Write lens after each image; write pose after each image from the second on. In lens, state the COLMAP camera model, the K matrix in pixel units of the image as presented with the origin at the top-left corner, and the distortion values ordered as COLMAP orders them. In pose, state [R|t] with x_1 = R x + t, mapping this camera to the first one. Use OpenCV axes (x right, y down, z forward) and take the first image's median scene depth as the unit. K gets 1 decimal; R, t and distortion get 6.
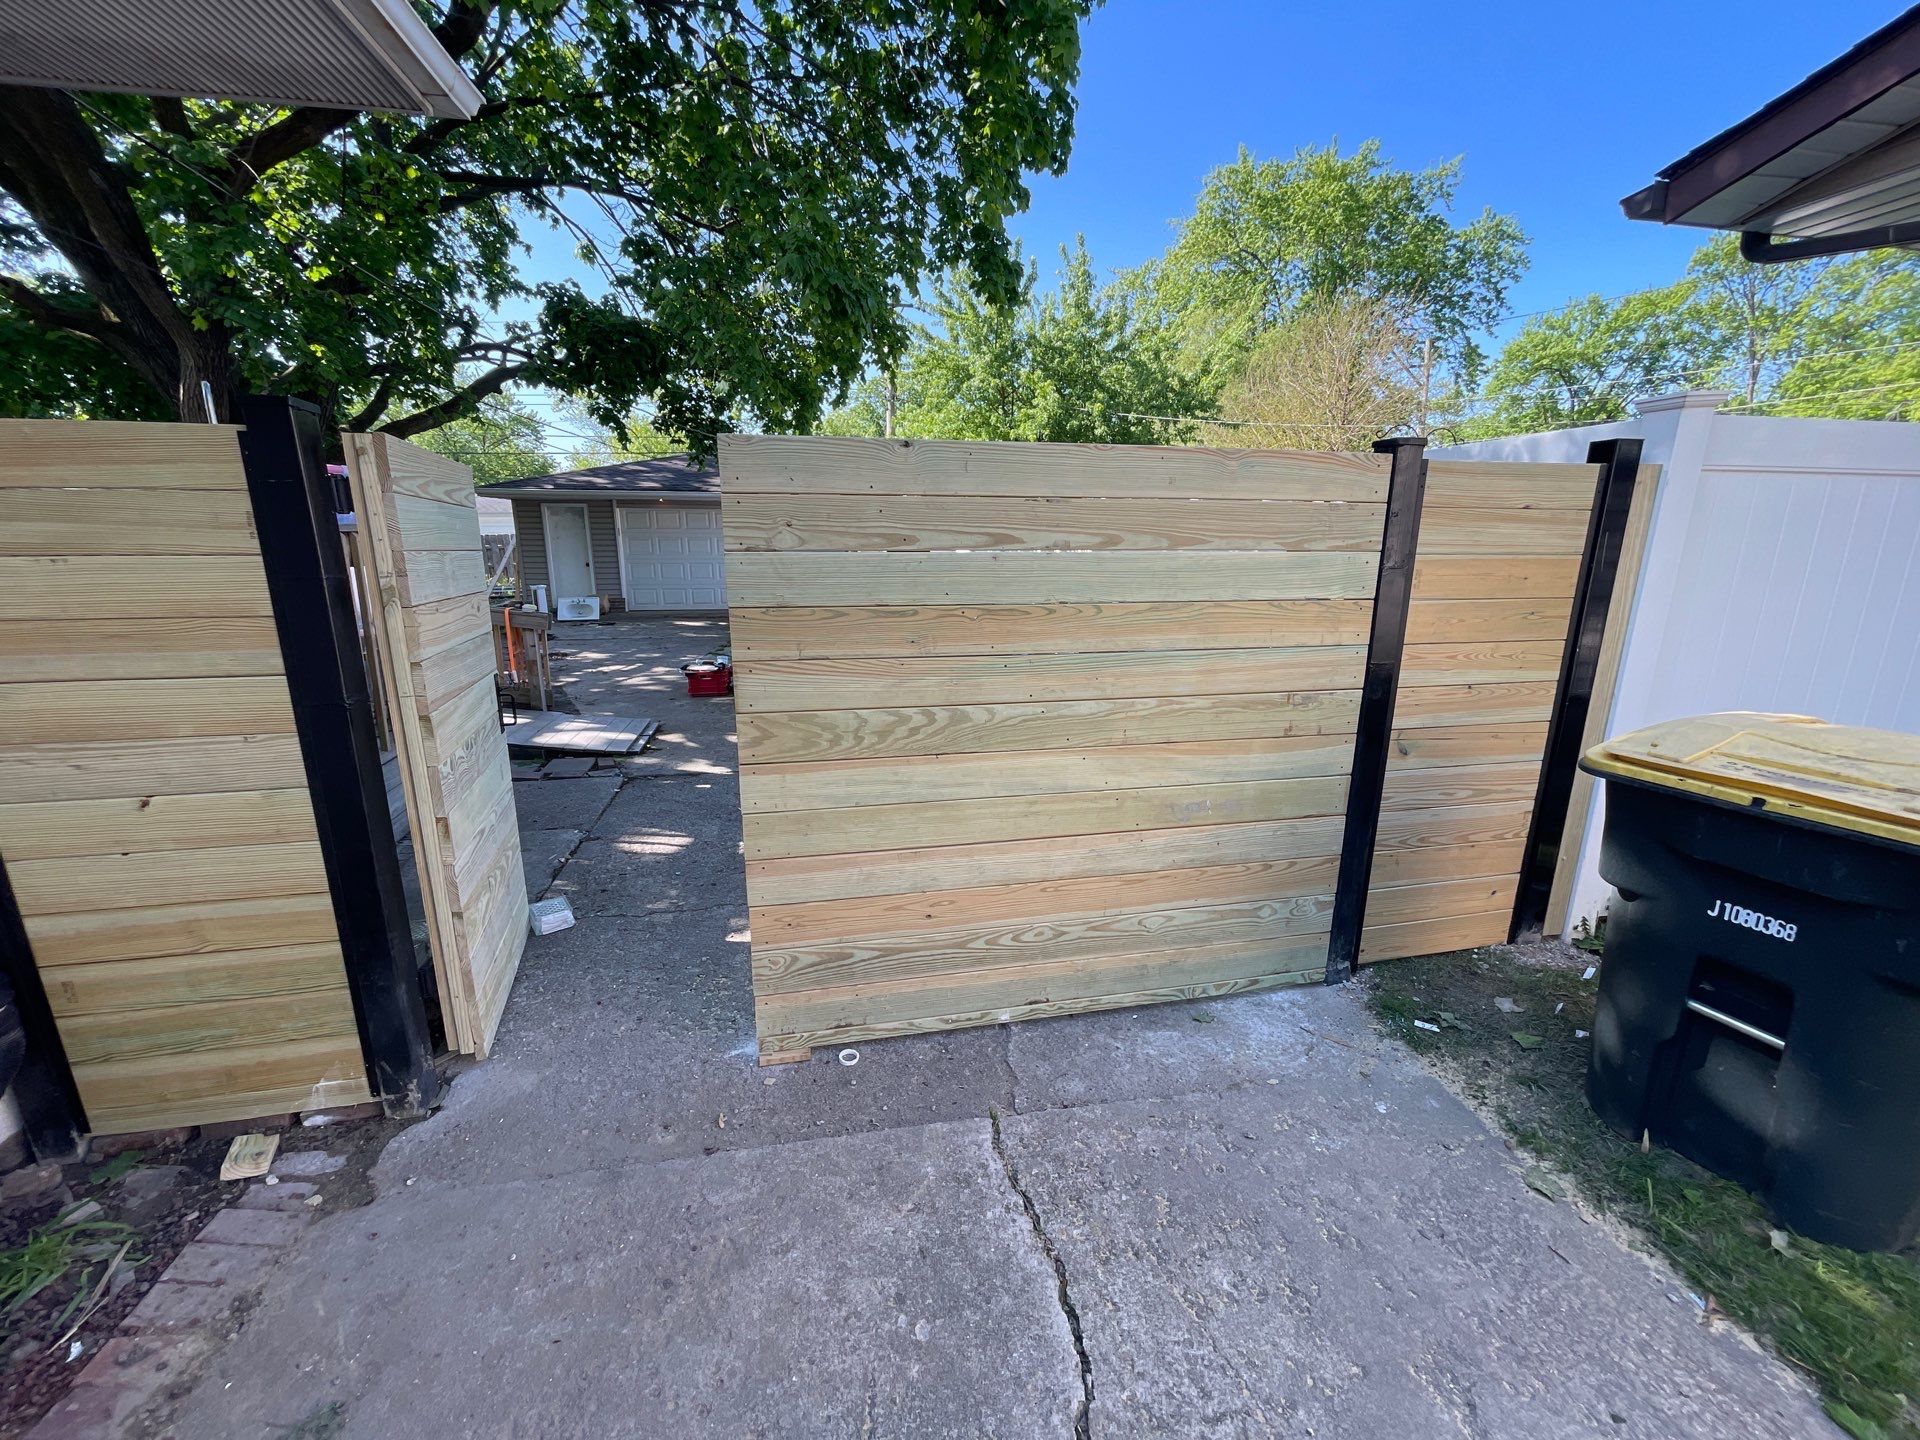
lens RADIAL K [[768.4, 0, 956.3], [0, 768.4, 728.1], [0, 0, 1]] dist [-0.002819, -0.000519]
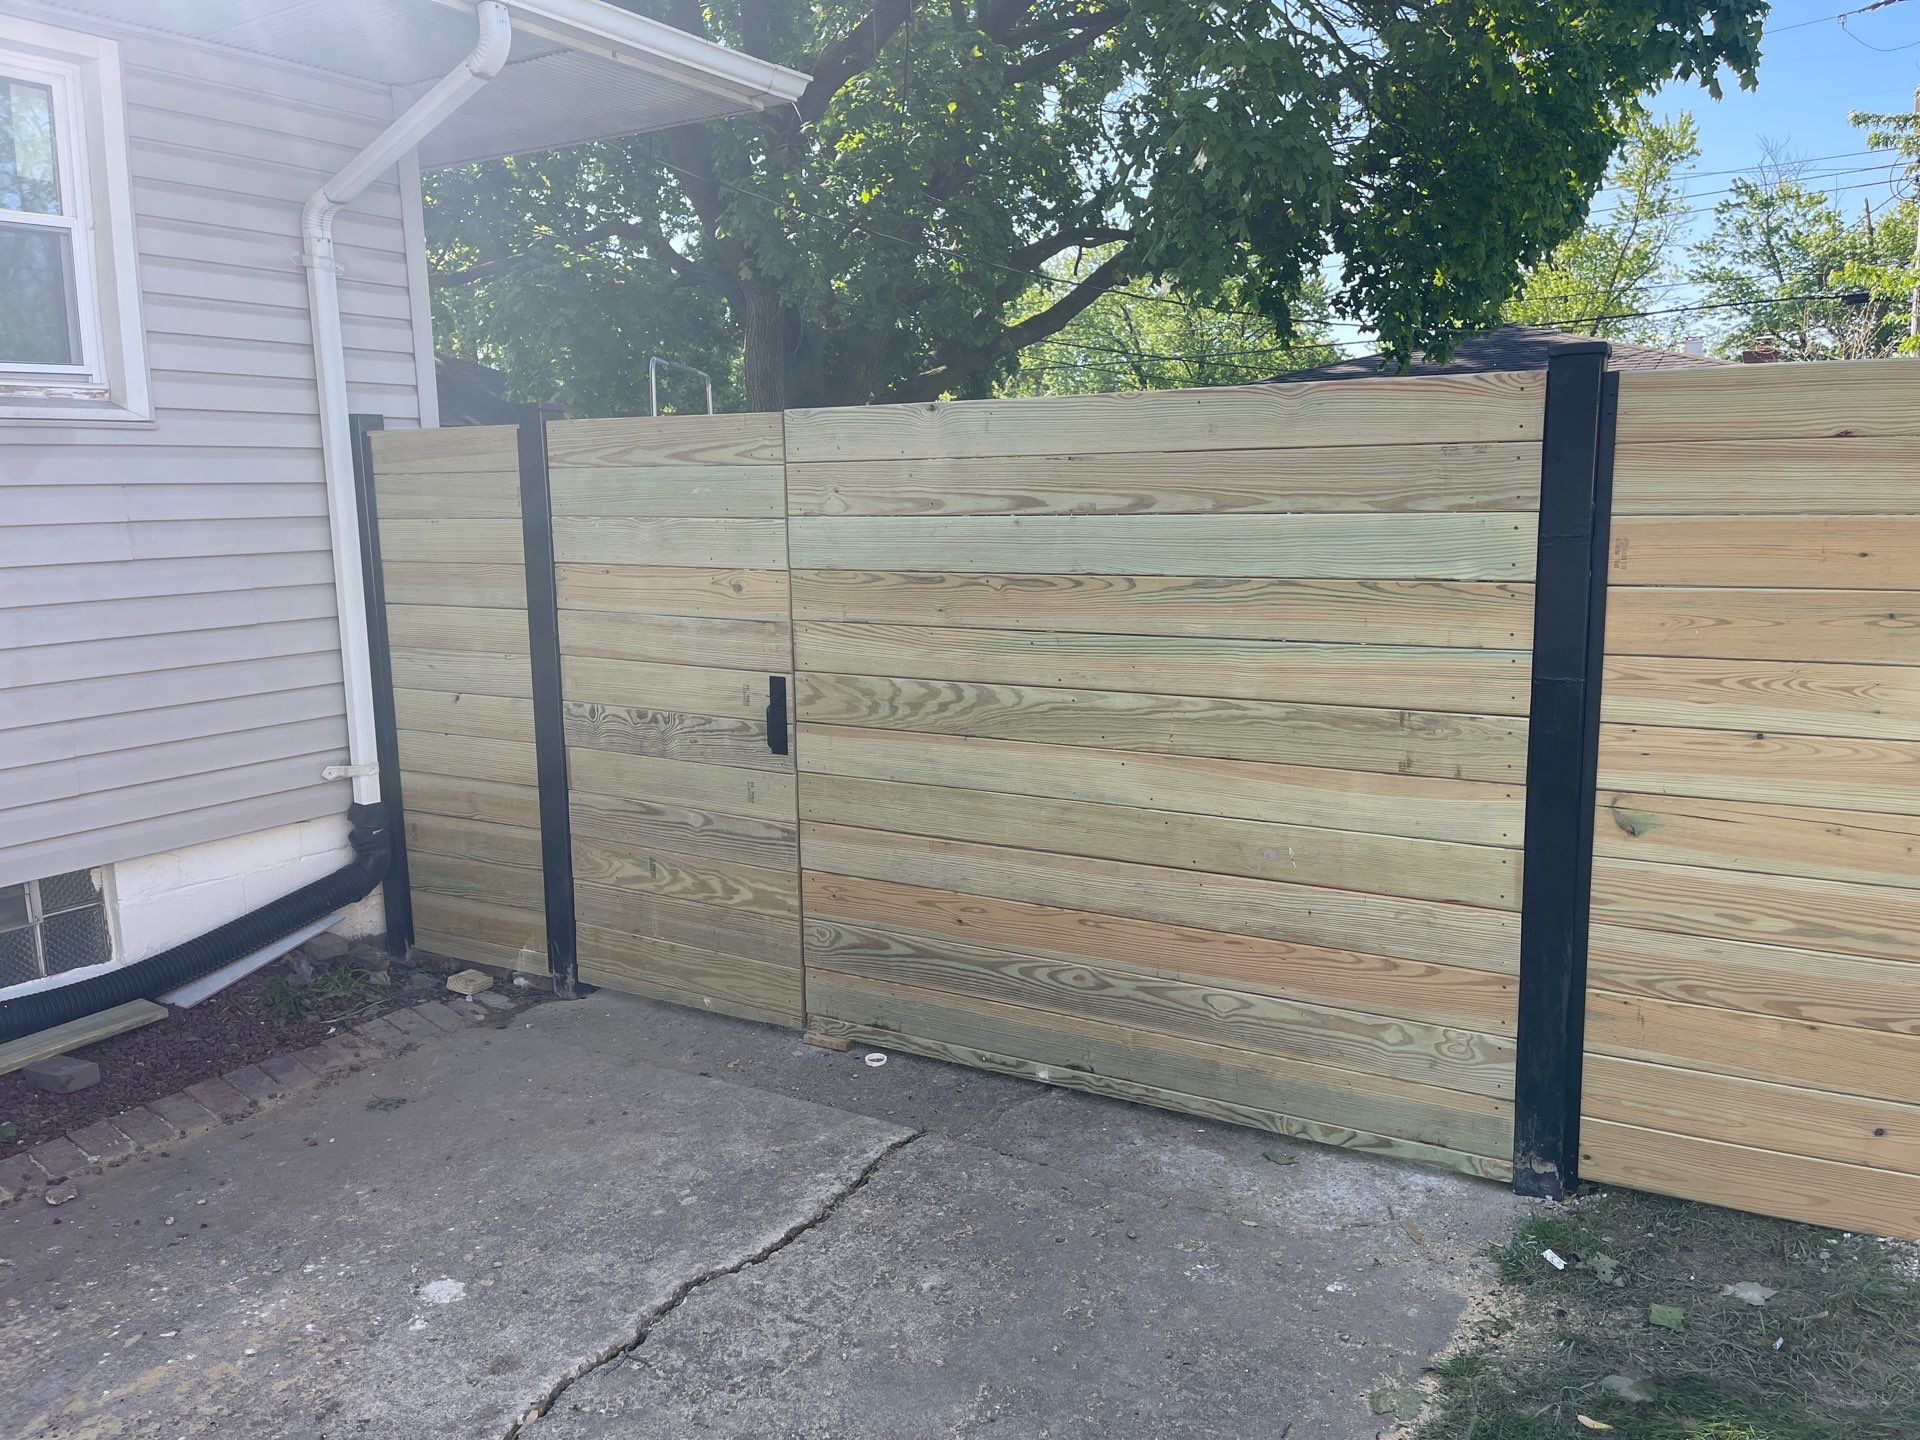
lens RADIAL K [[1447.8, 0, 960.0], [0, 1447.8, 720.0], [0, 0, 1]] dist [0.057048, -0.057987]
pose [[0.739151, 0.092880, -0.667105, 1.095888], [-0.142695, 0.989558, -0.020332, 0.051025], [0.658251, 0.110221, 0.744686, -0.277774]]
